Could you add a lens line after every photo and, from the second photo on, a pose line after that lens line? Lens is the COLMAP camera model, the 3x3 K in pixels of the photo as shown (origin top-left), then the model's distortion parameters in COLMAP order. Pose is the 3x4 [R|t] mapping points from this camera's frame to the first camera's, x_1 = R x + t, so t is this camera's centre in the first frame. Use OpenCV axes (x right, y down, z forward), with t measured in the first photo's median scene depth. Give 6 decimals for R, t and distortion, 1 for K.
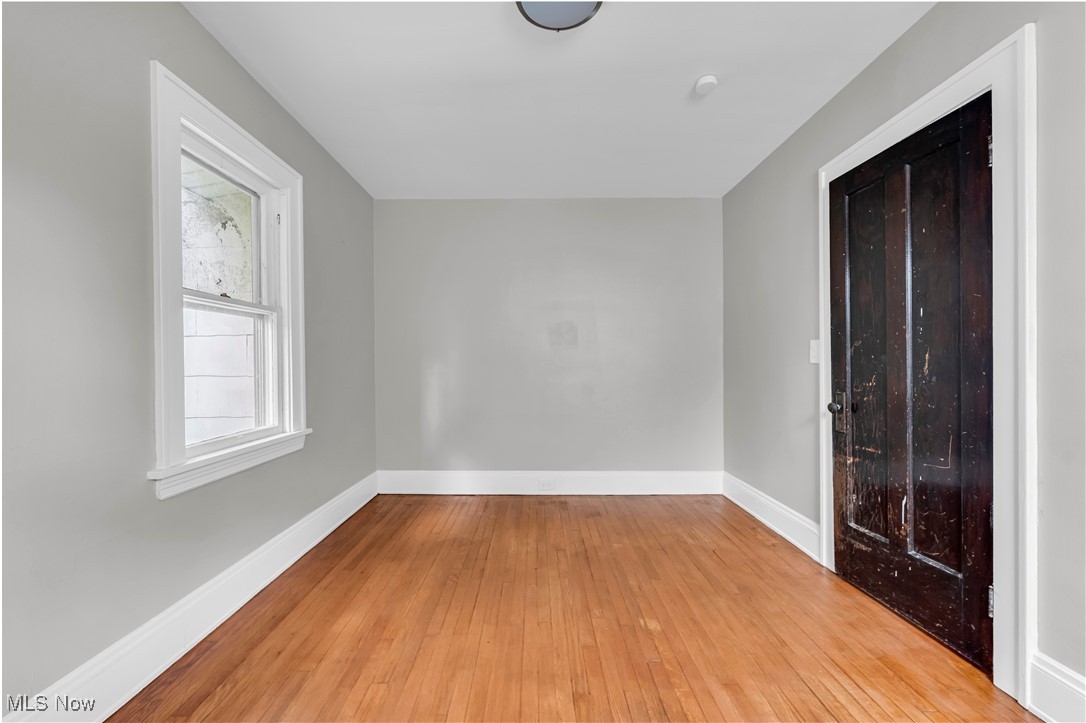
lens RADIAL K [[432.5, 0, 534.5], [0, 432.5, 367.2], [0, 0, 1]] dist [-0.000931, -0.000521]
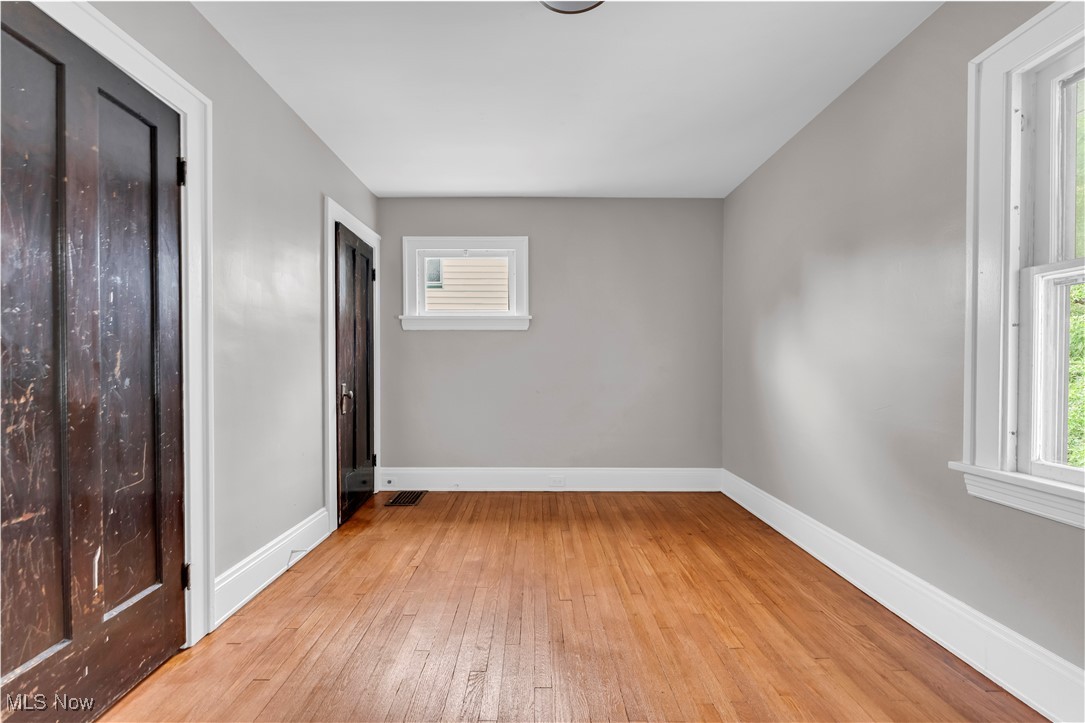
lens RADIAL K [[431.4, 0, 535.1], [0, 431.4, 366.9], [0, 0, 1]] dist [-0.000771, -0.000722]
pose [[-0.999980, 0.005306, -0.003536, 0.136105], [0.005255, 0.999885, 0.014241, -0.009176], [0.003611, 0.014223, -0.999892, 1.782068]]
